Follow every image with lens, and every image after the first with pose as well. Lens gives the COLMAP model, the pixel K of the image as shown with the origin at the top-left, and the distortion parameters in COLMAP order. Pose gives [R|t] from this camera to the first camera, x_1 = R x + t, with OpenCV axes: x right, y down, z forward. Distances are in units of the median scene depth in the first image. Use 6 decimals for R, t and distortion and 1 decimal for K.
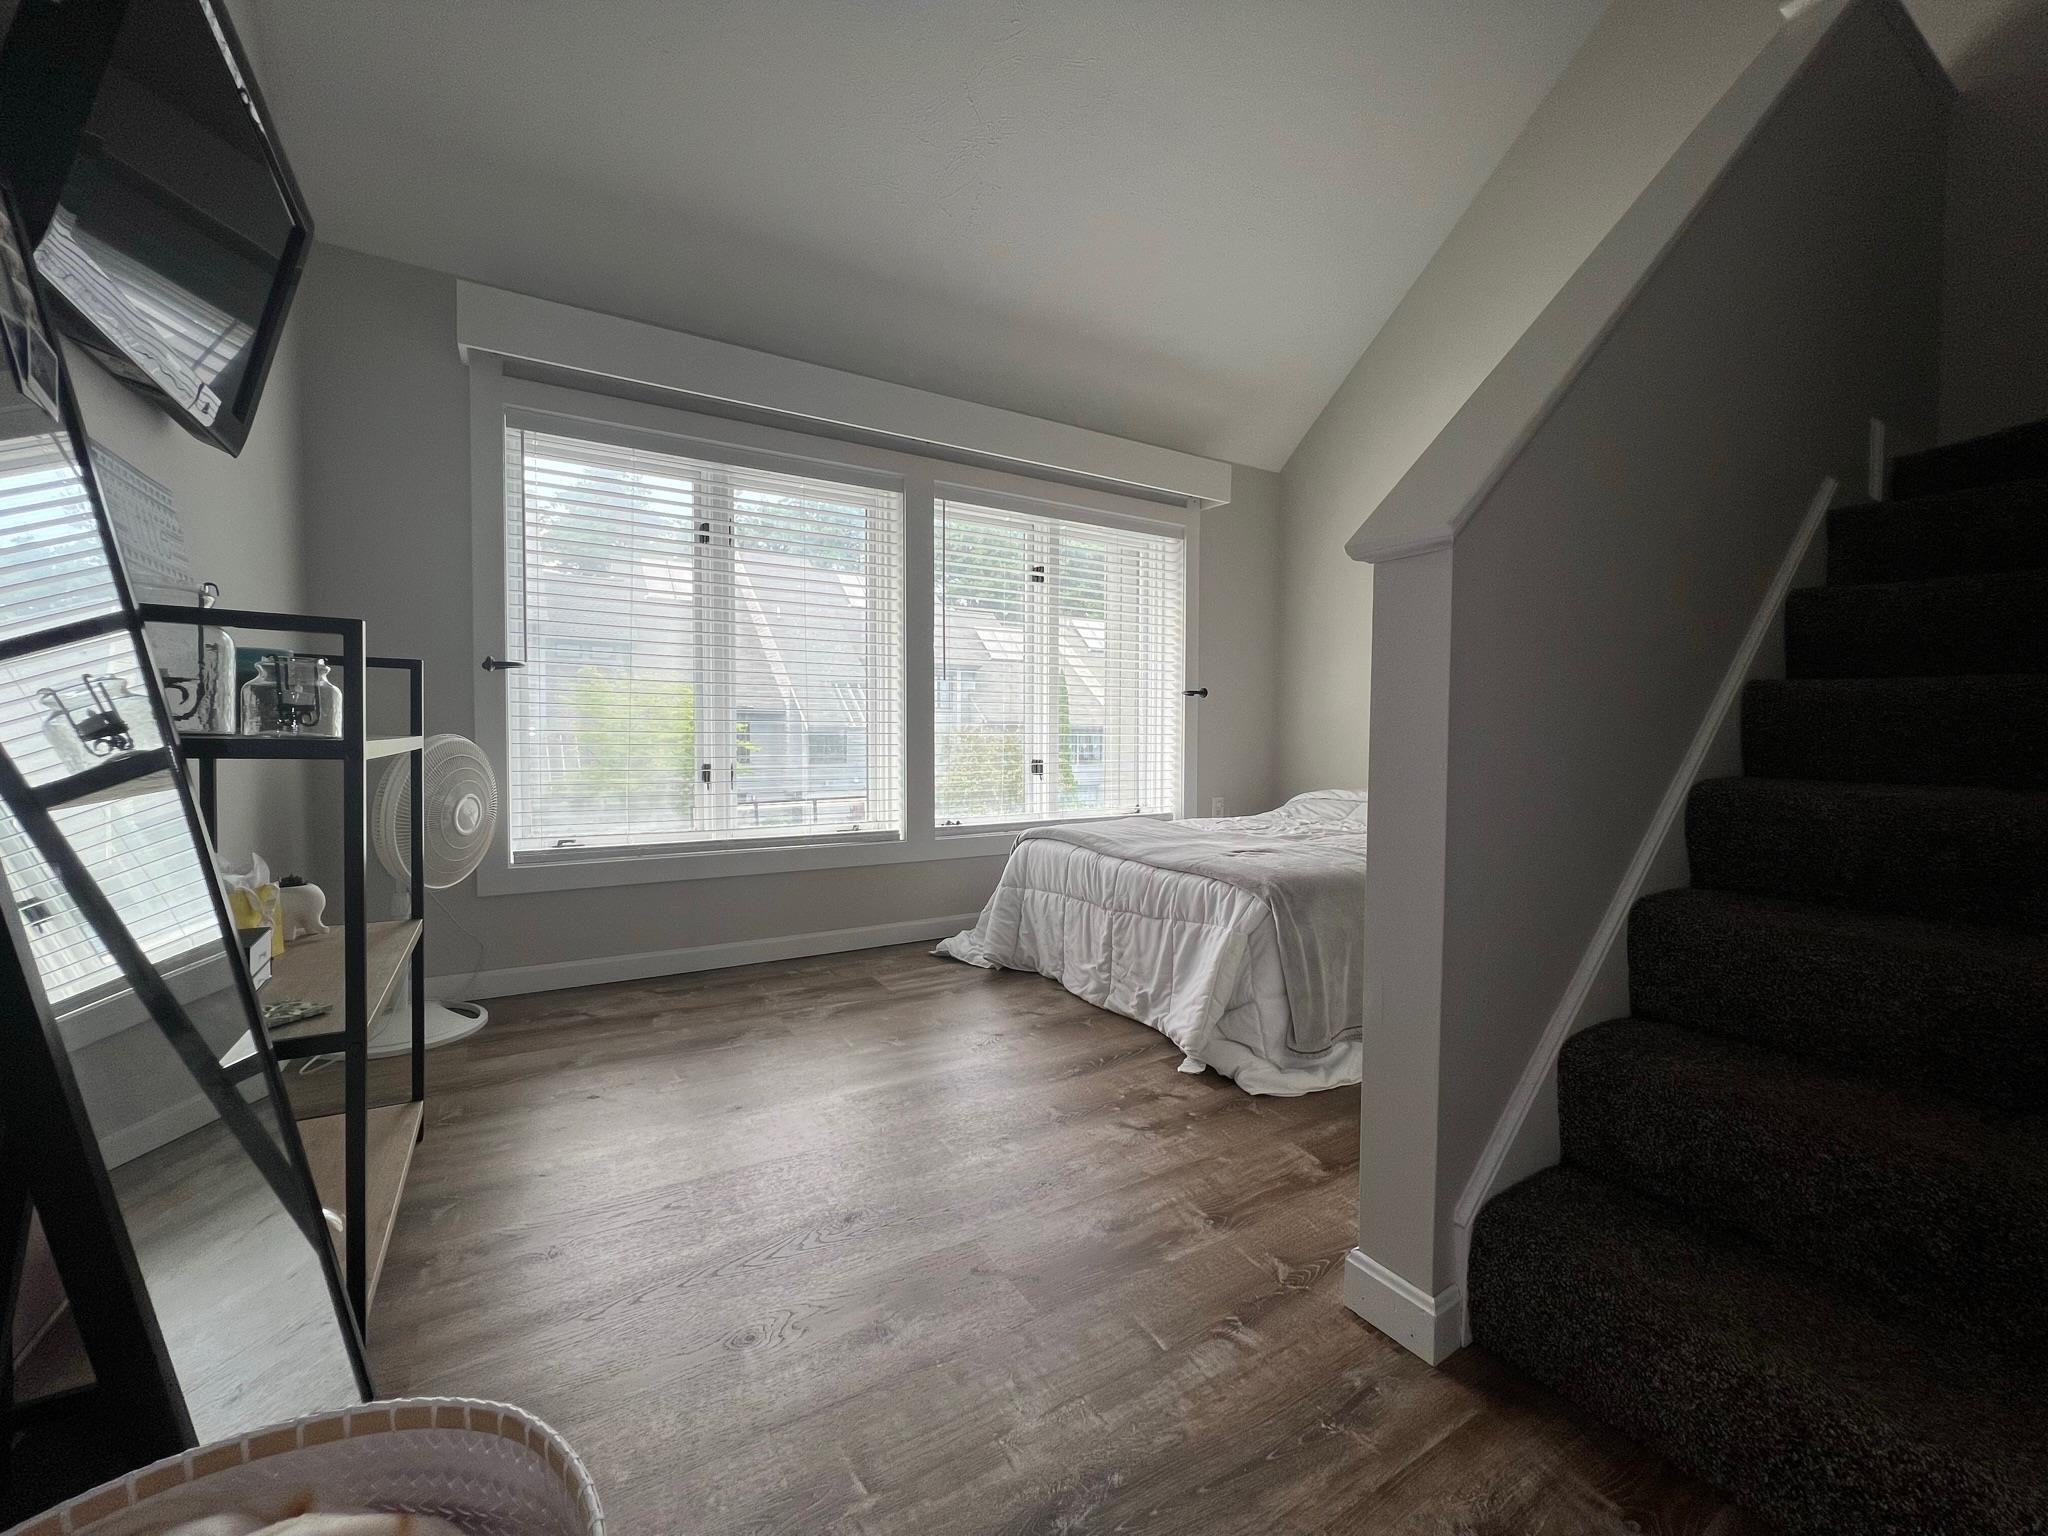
lens RADIAL K [[822.3, 0, 1005.0], [0, 822.3, 732.1], [0, 0, 1]] dist [-0.001952, 0.000242]
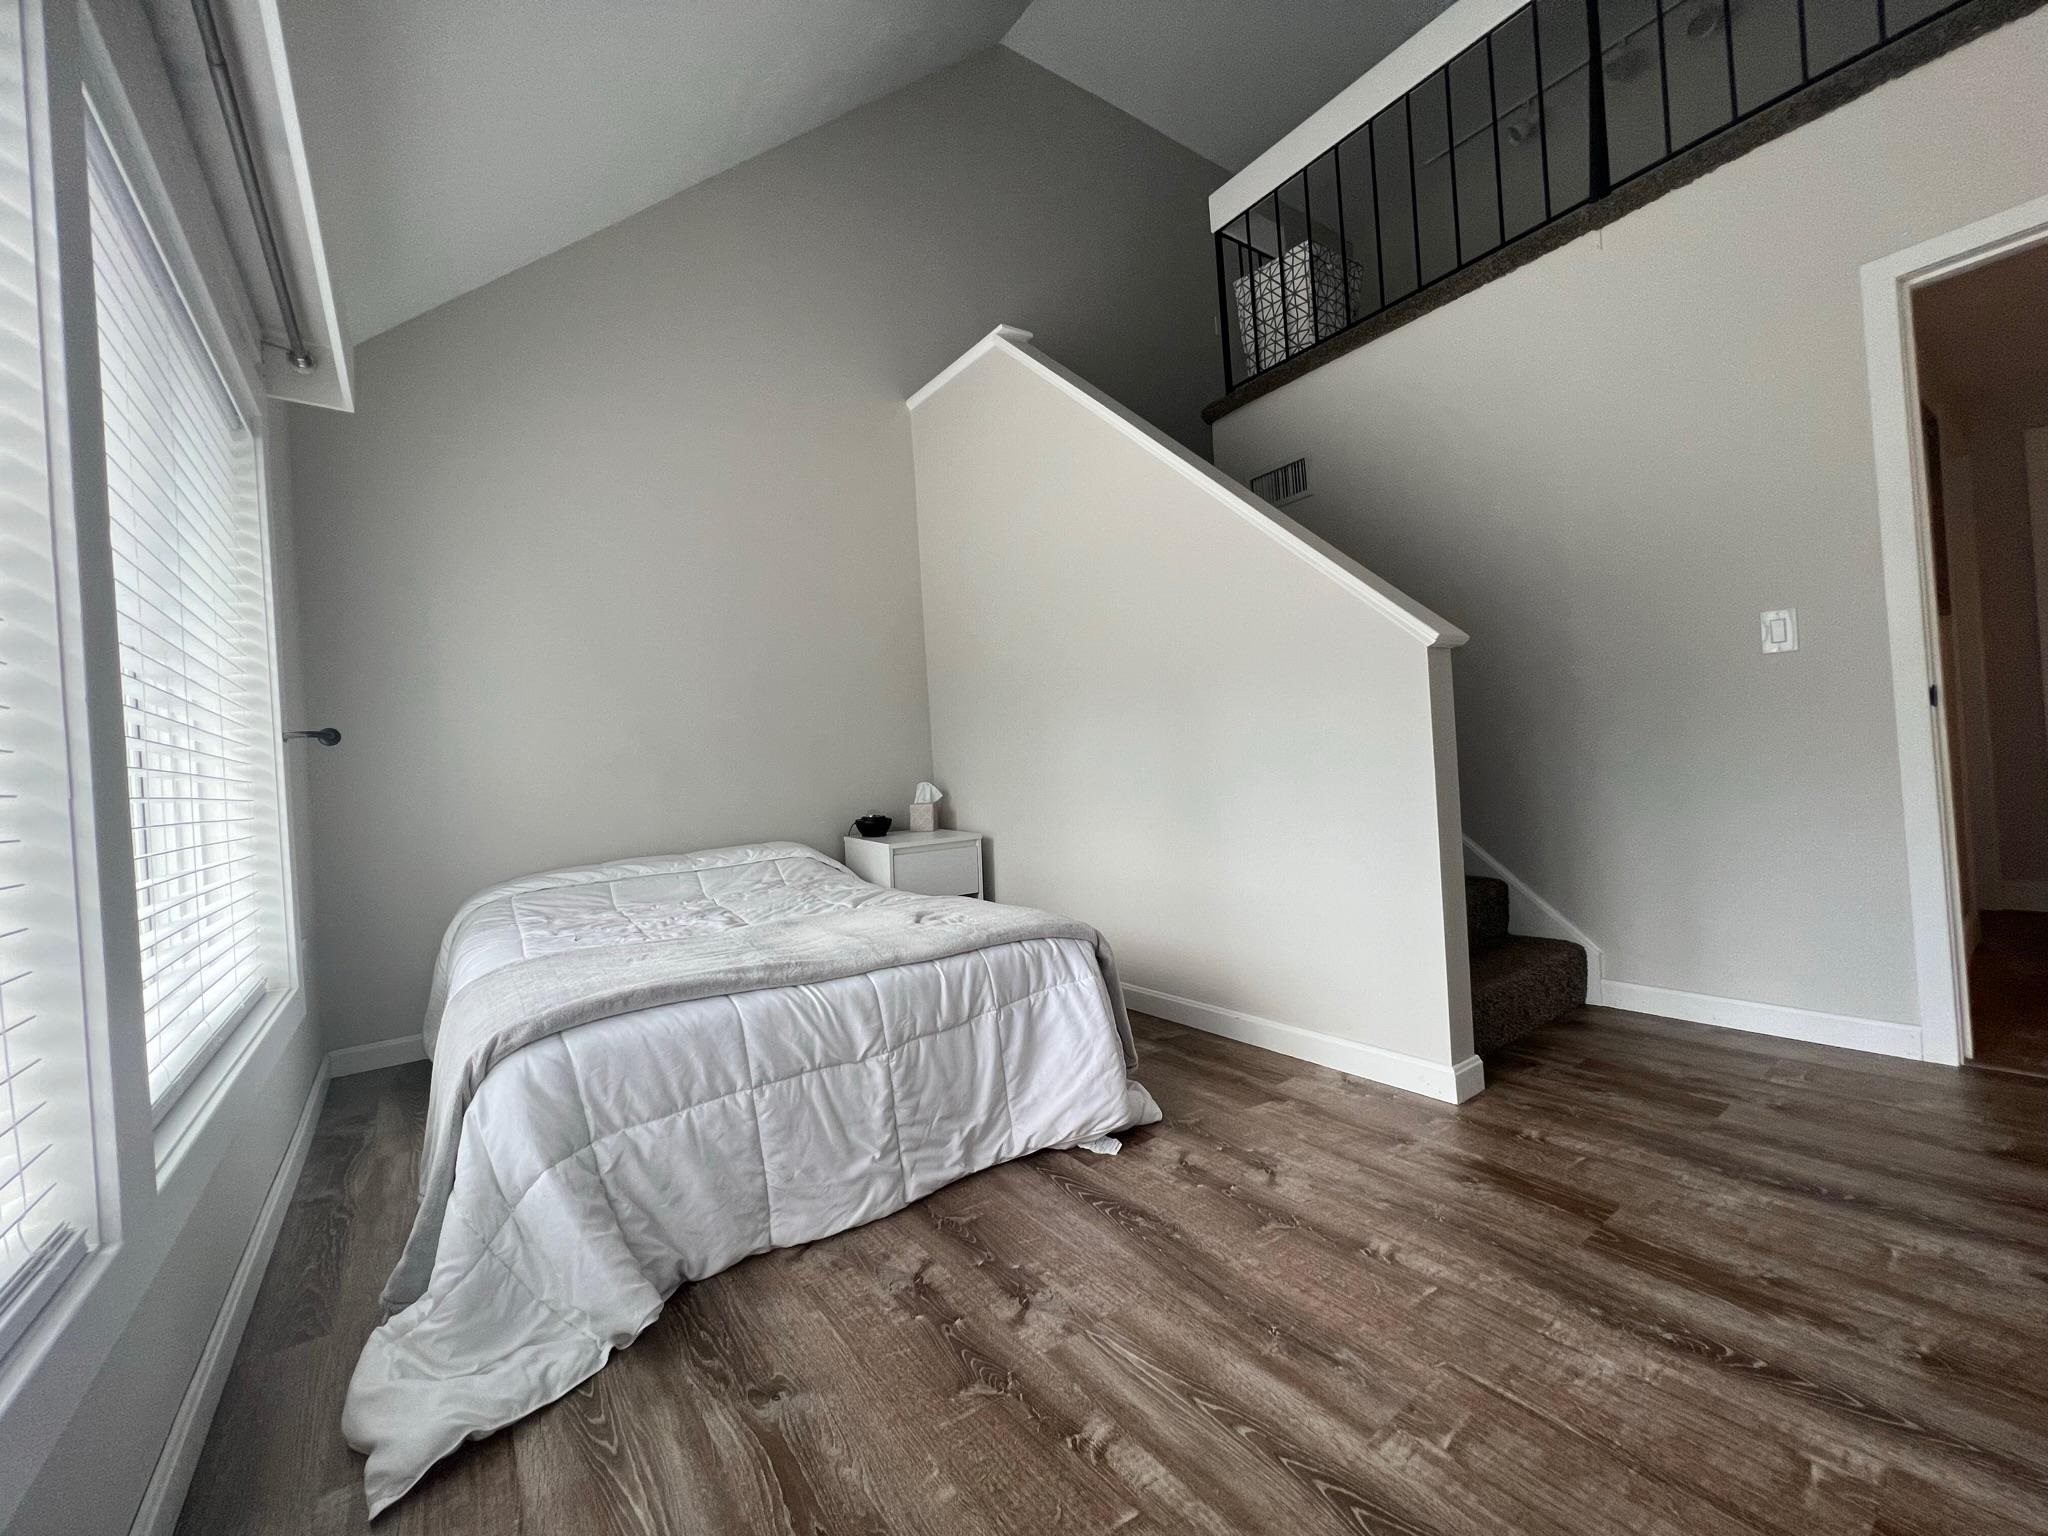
lens RADIAL K [[822.3, 0, 1016.3], [0, 822.3, 770.8], [0, 0, 1]] dist [-0.001952, 0.000242]
pose [[-0.096709, 0.005166, 0.995299, -0.688873], [0.058398, 0.998293, 0.000493, 0.000509], [-0.993598, 0.058171, -0.096846, 1.241254]]
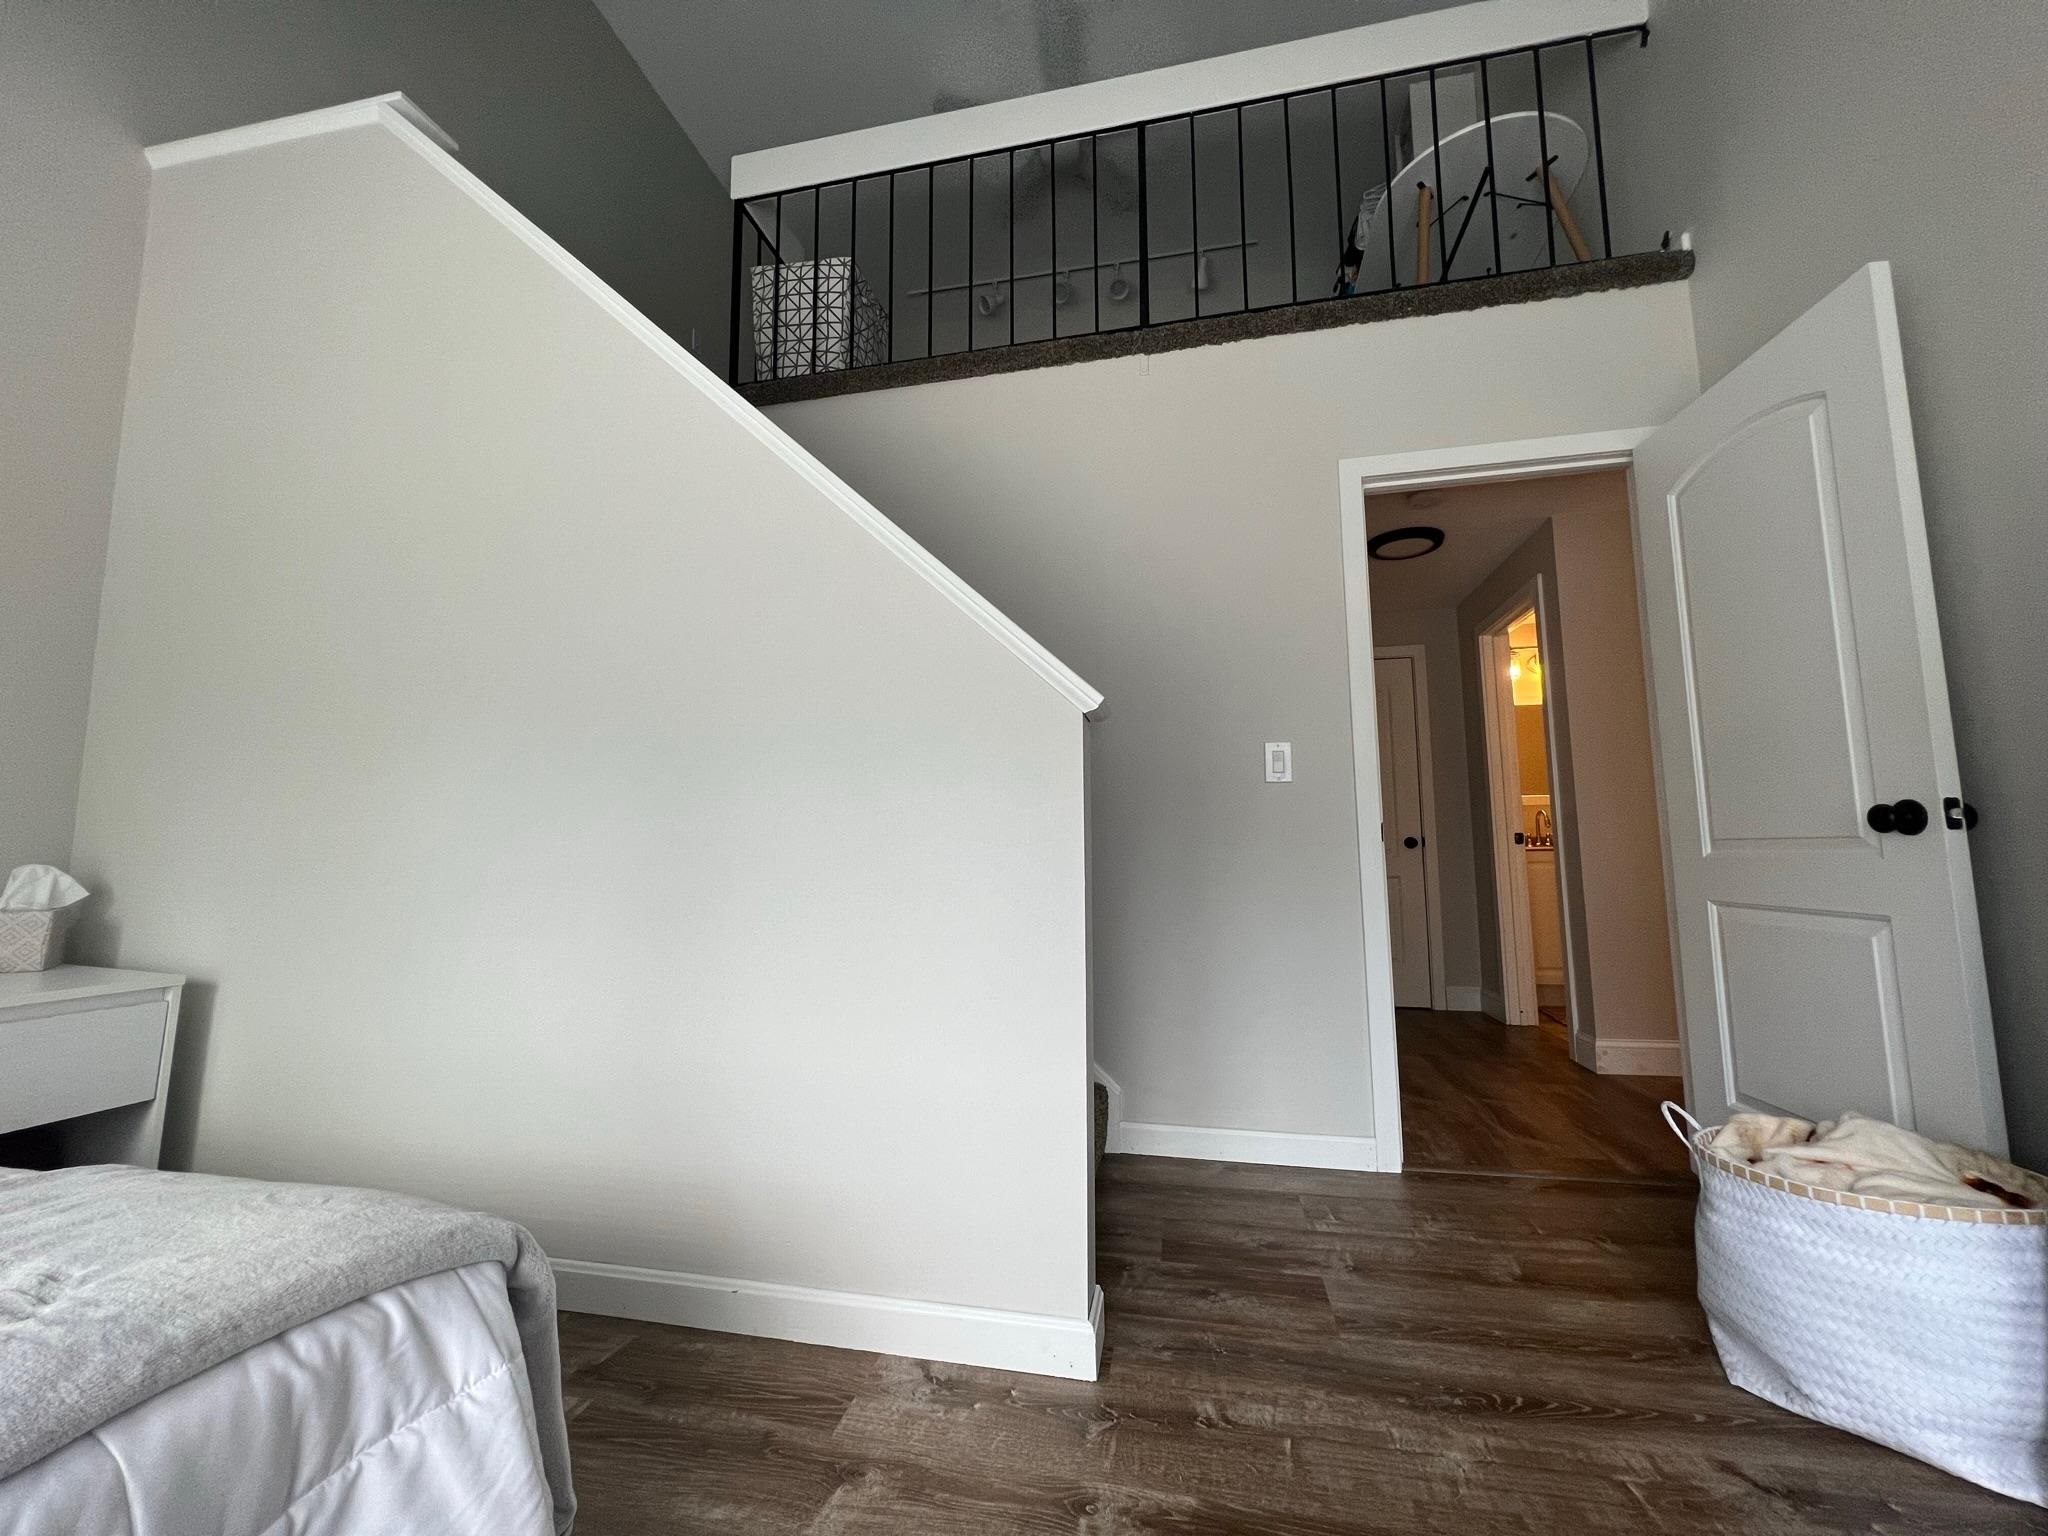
lens RADIAL K [[822.3, 0, 1018.9], [0, 822.3, 765.1], [0, 0, 1]] dist [-0.001952, 0.000242]
pose [[-0.740323, 0.074662, 0.668092, -0.184638], [0.001024, 0.993937, -0.109942, 0.006885], [-0.672251, -0.080709, -0.735911, 1.217575]]
